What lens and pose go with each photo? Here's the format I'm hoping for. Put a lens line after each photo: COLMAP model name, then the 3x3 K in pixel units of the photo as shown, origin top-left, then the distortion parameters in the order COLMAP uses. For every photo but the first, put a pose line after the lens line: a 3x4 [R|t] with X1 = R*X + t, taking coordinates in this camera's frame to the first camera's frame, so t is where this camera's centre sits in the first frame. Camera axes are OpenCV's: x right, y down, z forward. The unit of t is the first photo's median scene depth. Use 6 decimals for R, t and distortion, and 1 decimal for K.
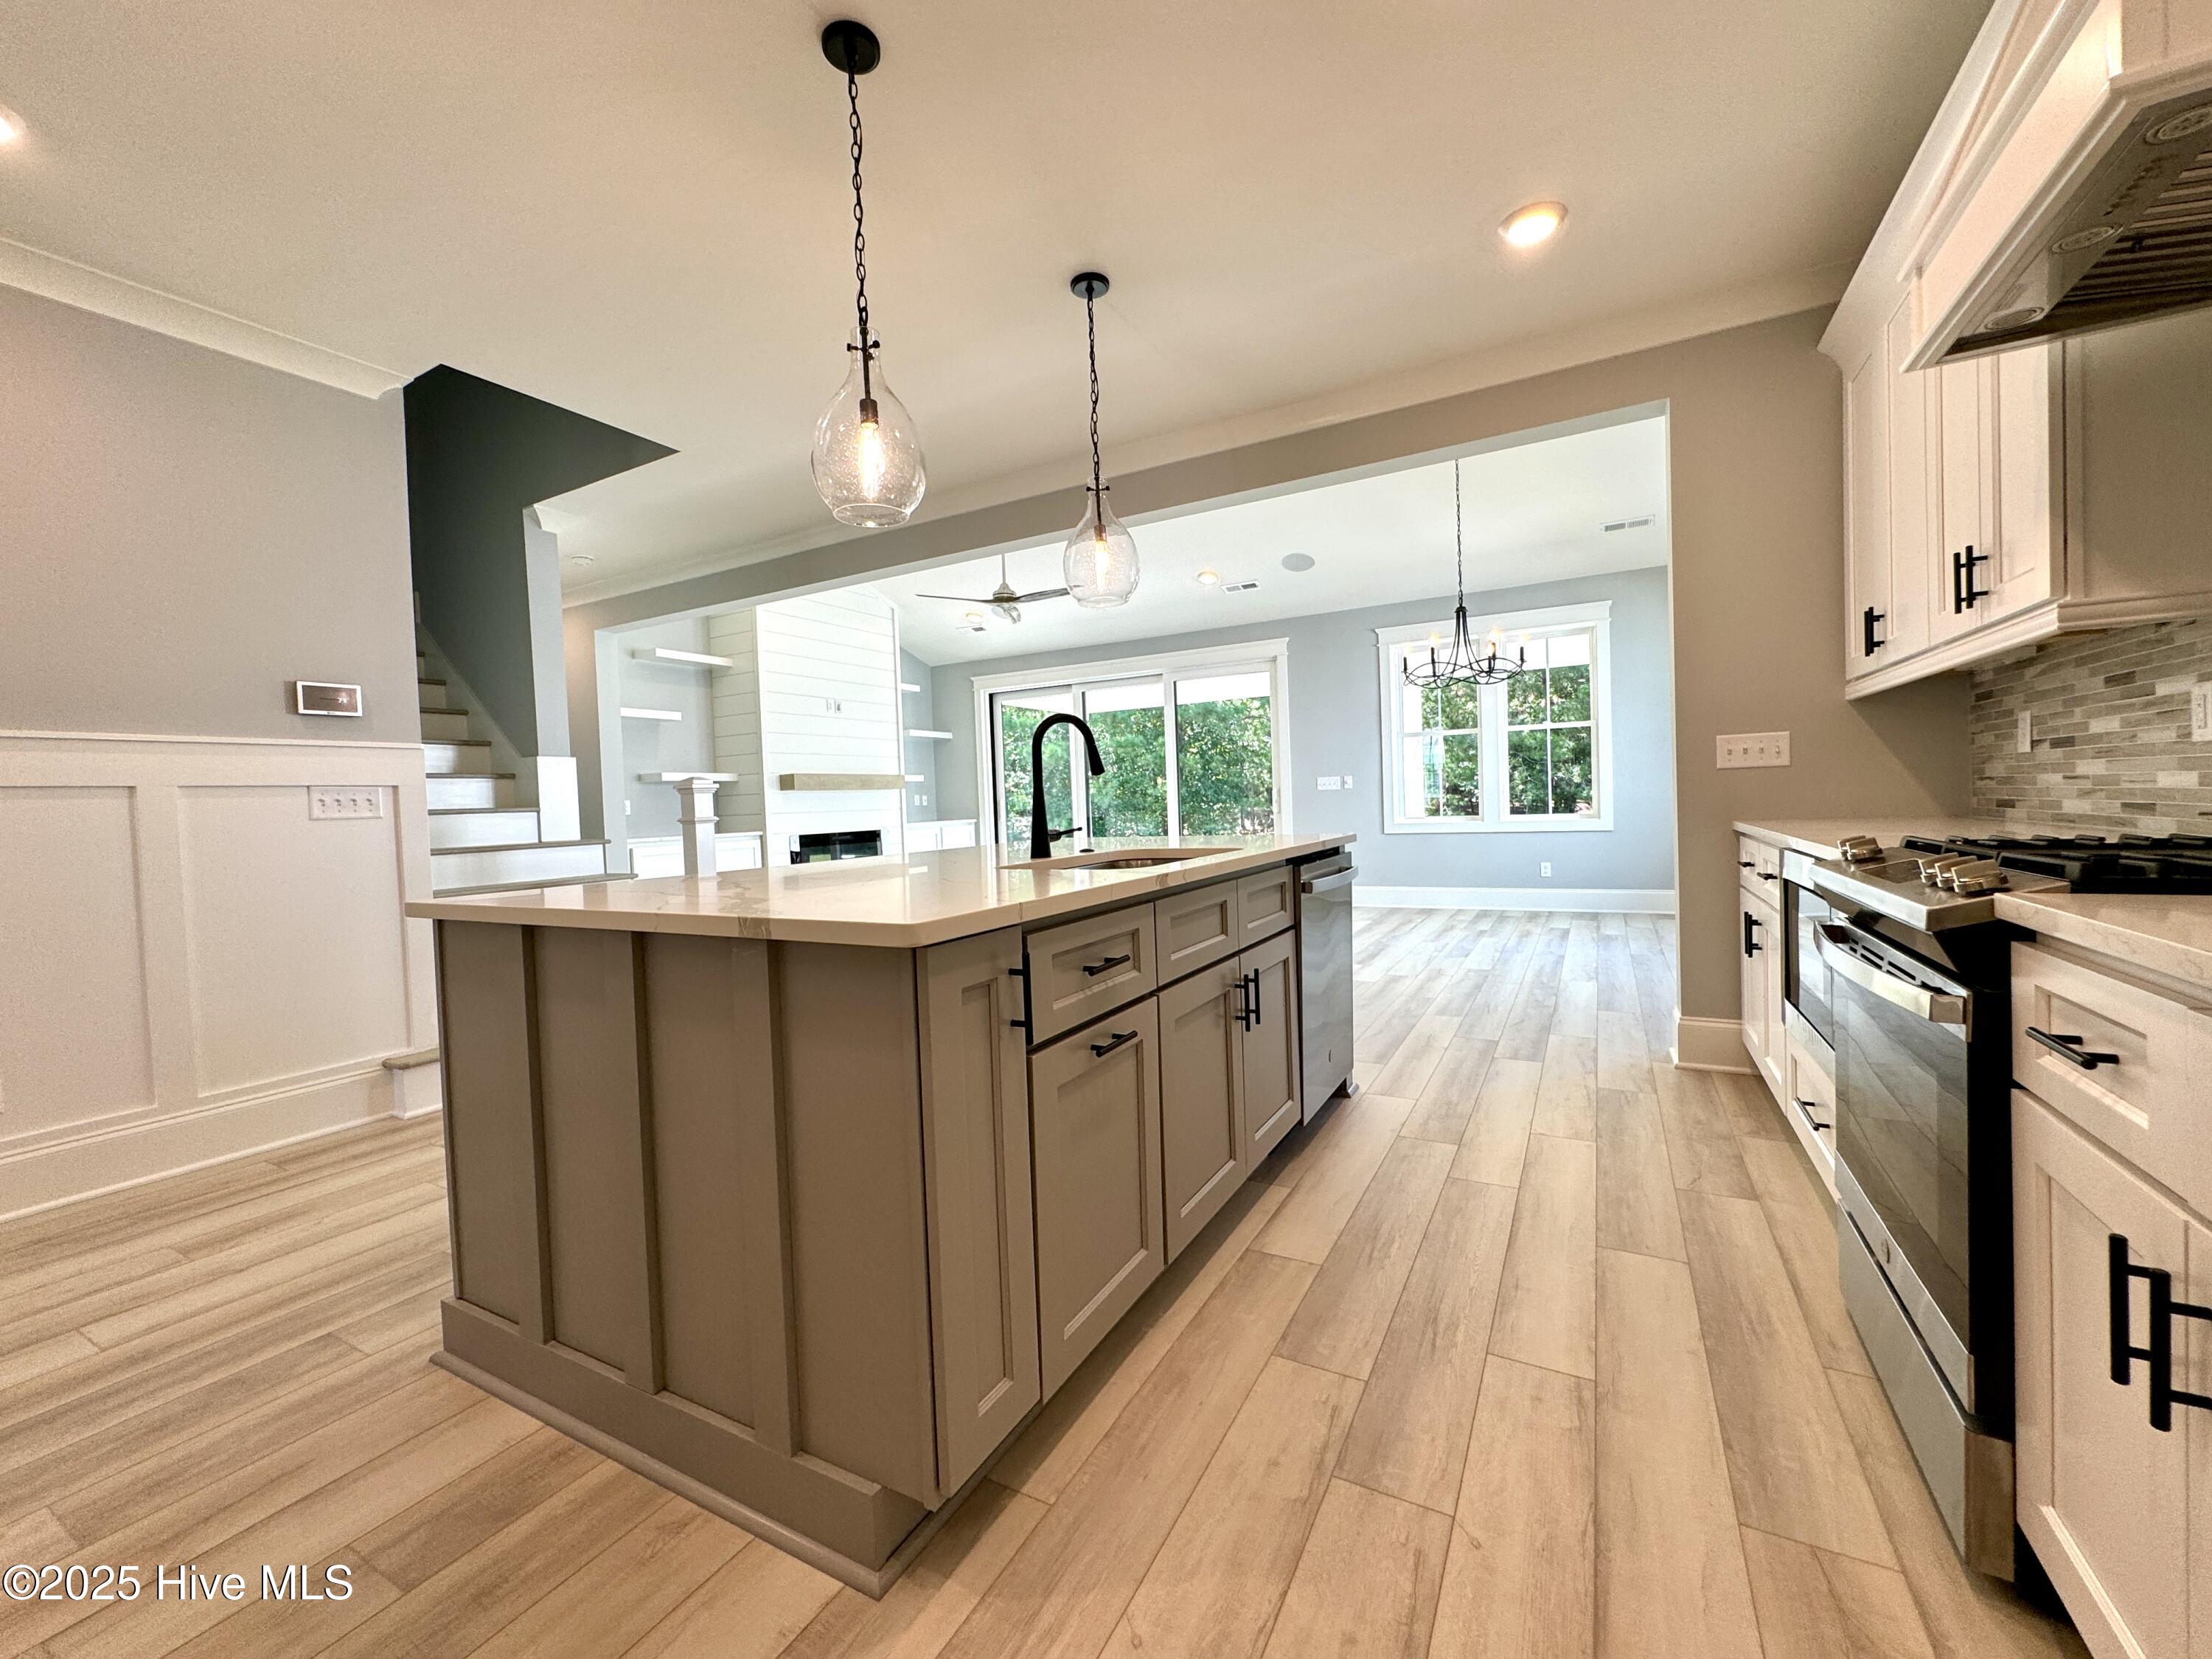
lens RADIAL K [[889.5, 0, 1106.0], [0, 889.5, 829.5], [0, 0, 1]] dist [-0.001436, -0.000158]
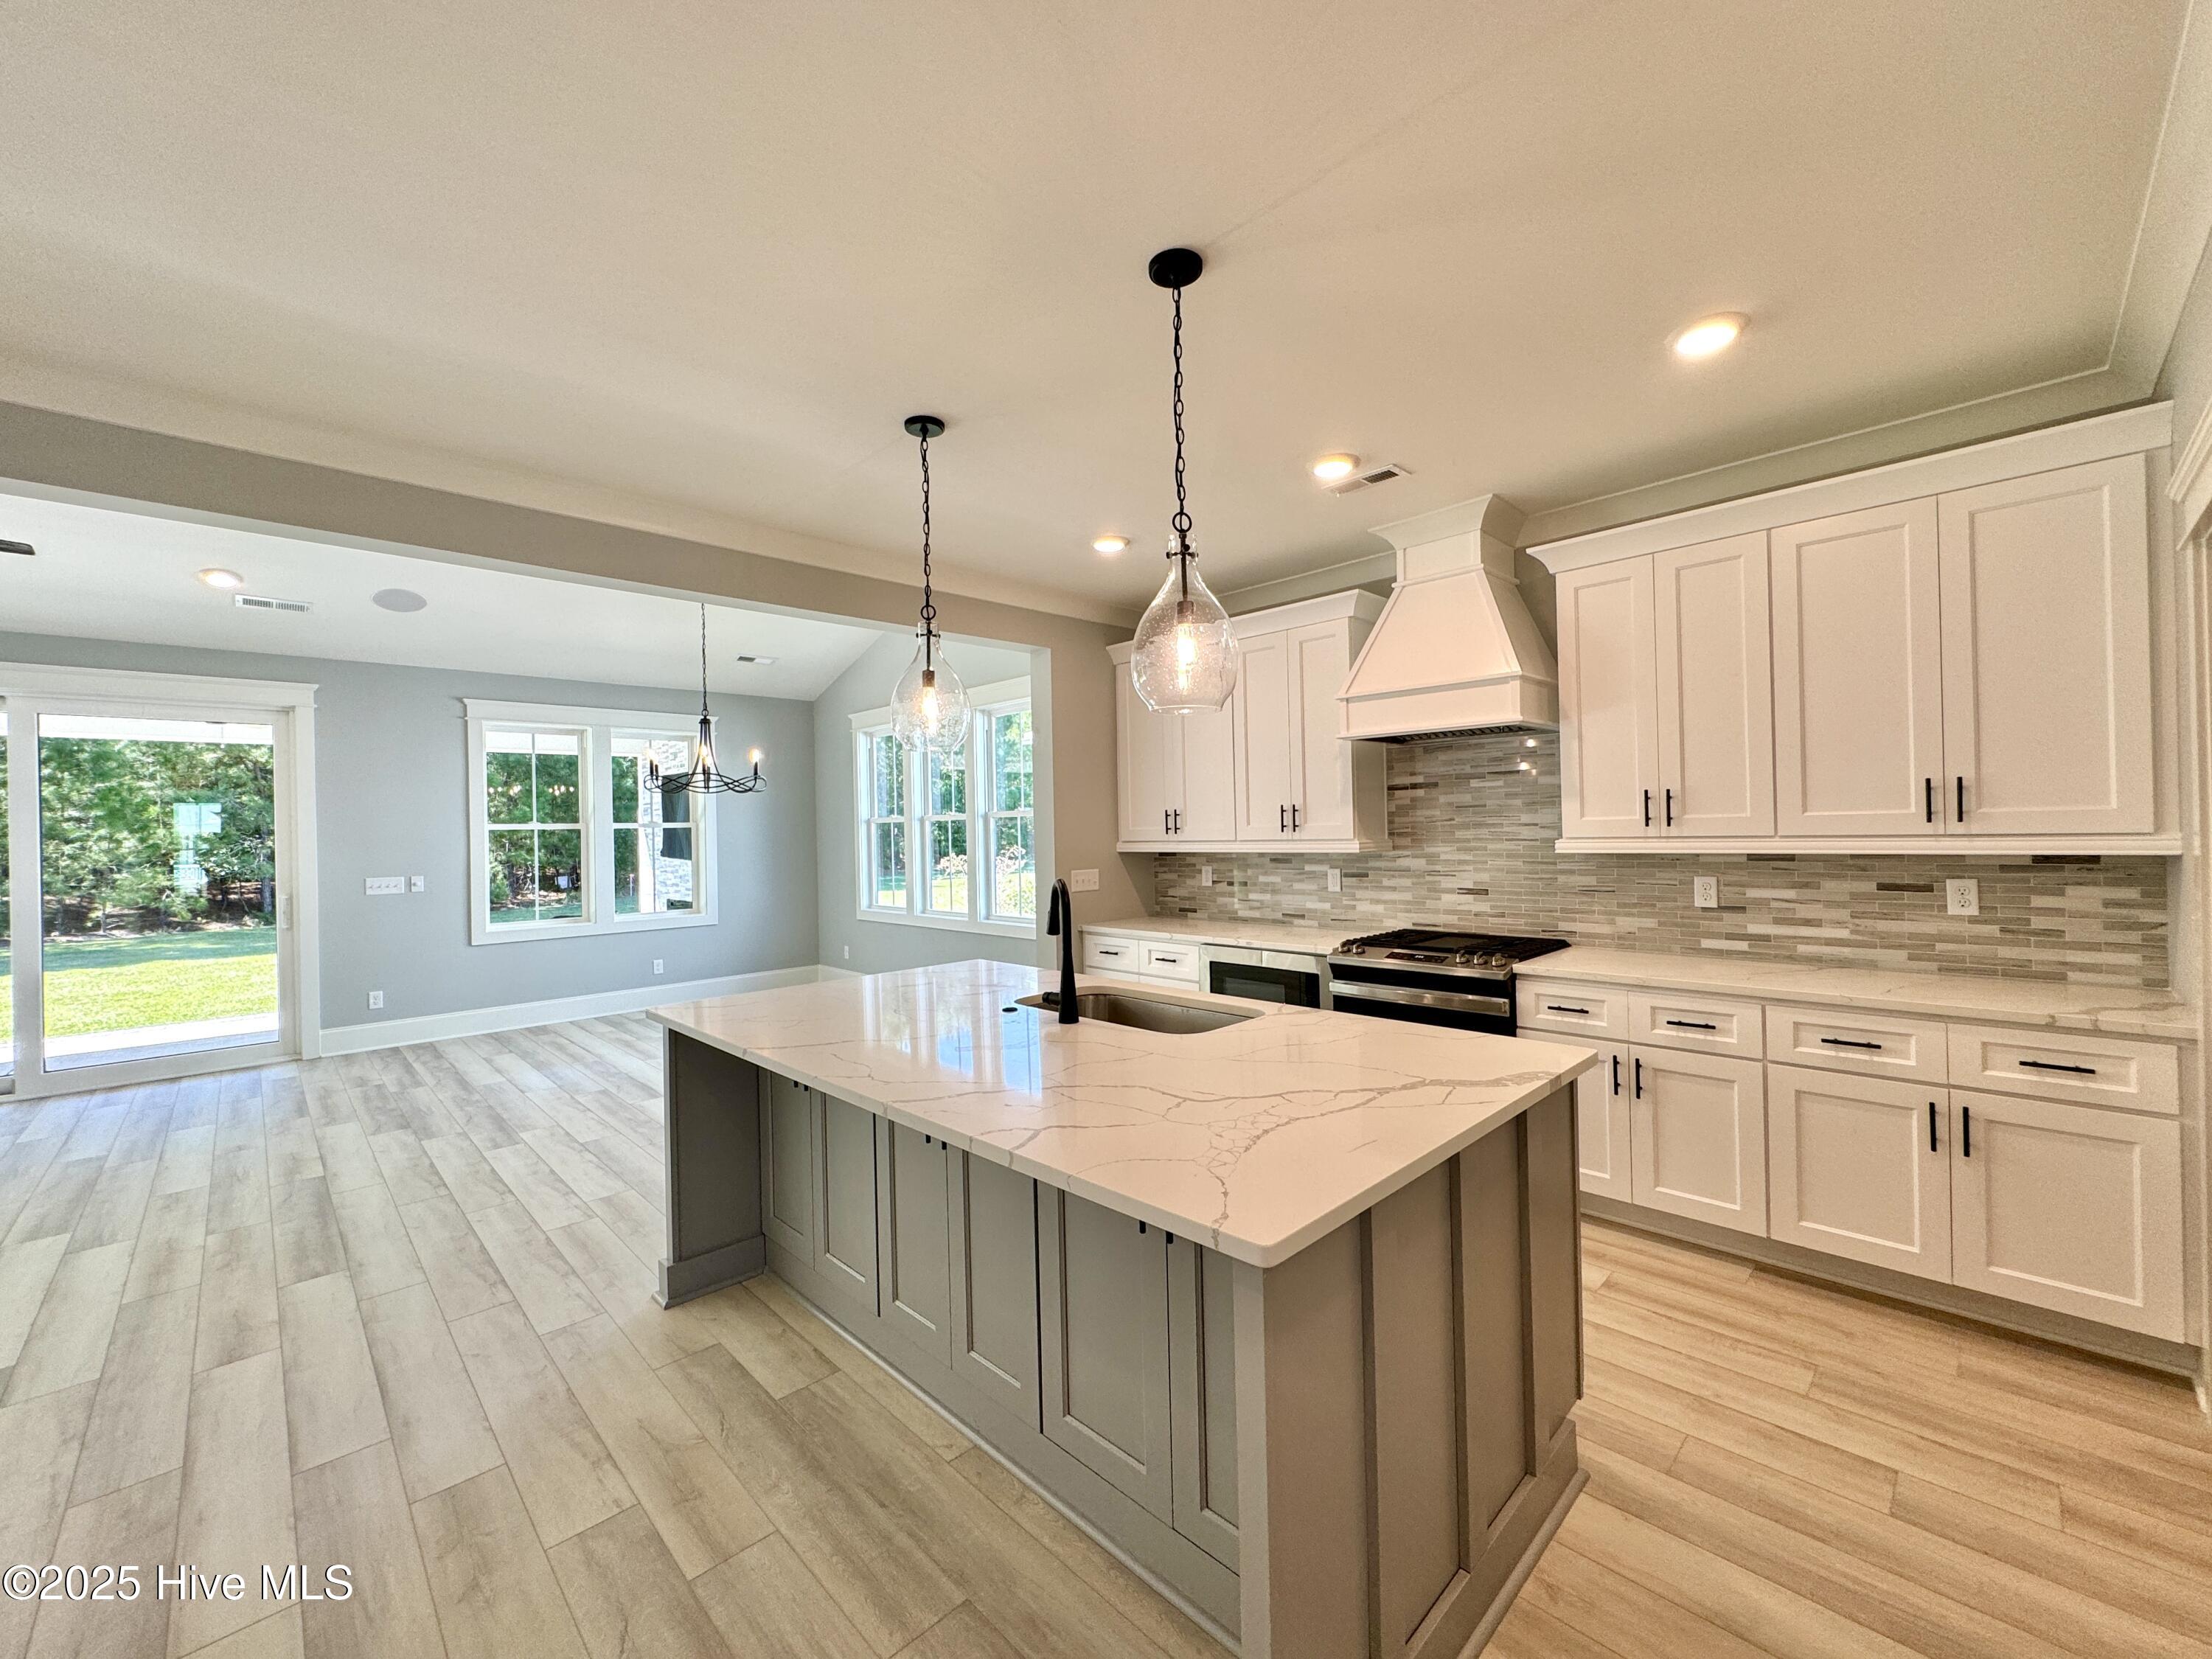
lens RADIAL K [[889.5, 0, 1106.0], [0, 889.5, 829.5], [0, 0, 1]] dist [-0.001436, -0.000158]
pose [[0.290016, 0.030205, 0.956545, -0.322323], [0.041265, 0.998178, -0.044031, -0.043838], [-0.956132, 0.052241, 0.288242, 0.200724]]
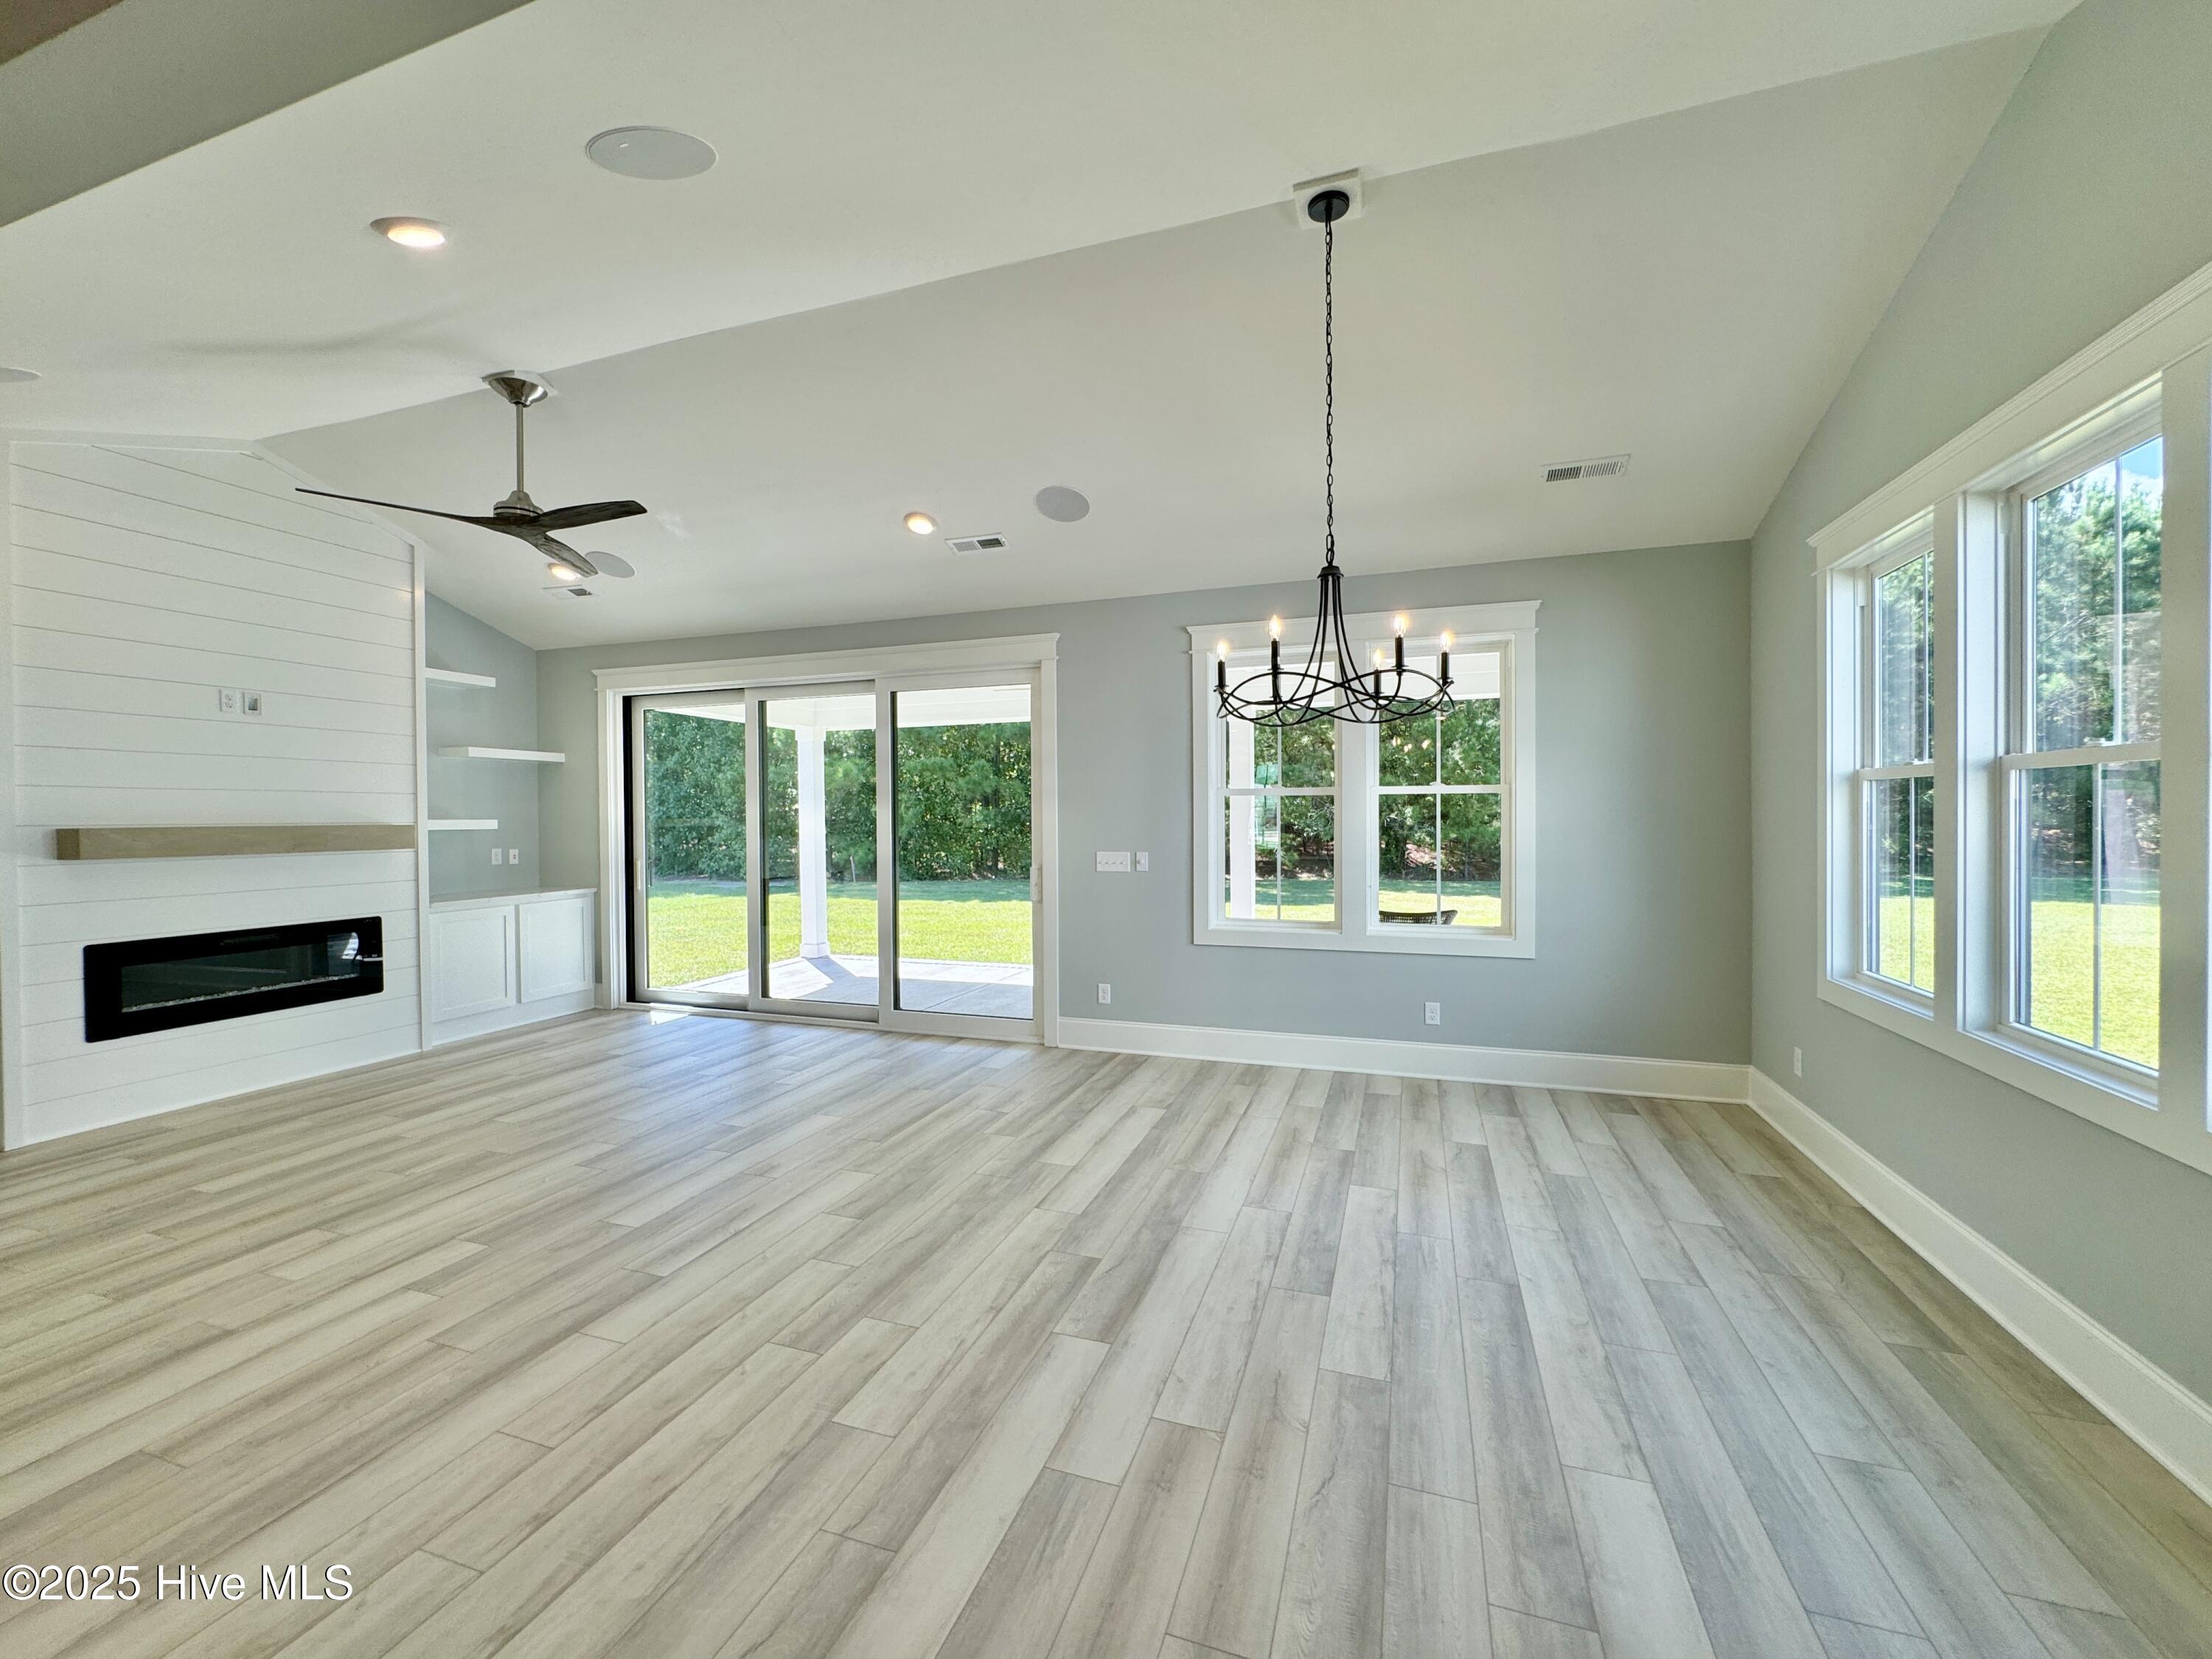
lens RADIAL K [[889.5, 0, 1106.0], [0, 889.5, 829.5], [0, 0, 1]] dist [-0.001436, -0.000158]
pose [[0.984332, 0.028181, 0.174061, 0.141903], [-0.024800, 0.999460, -0.021568, -0.065401], [-0.174575, 0.016913, 0.984499, 0.392266]]
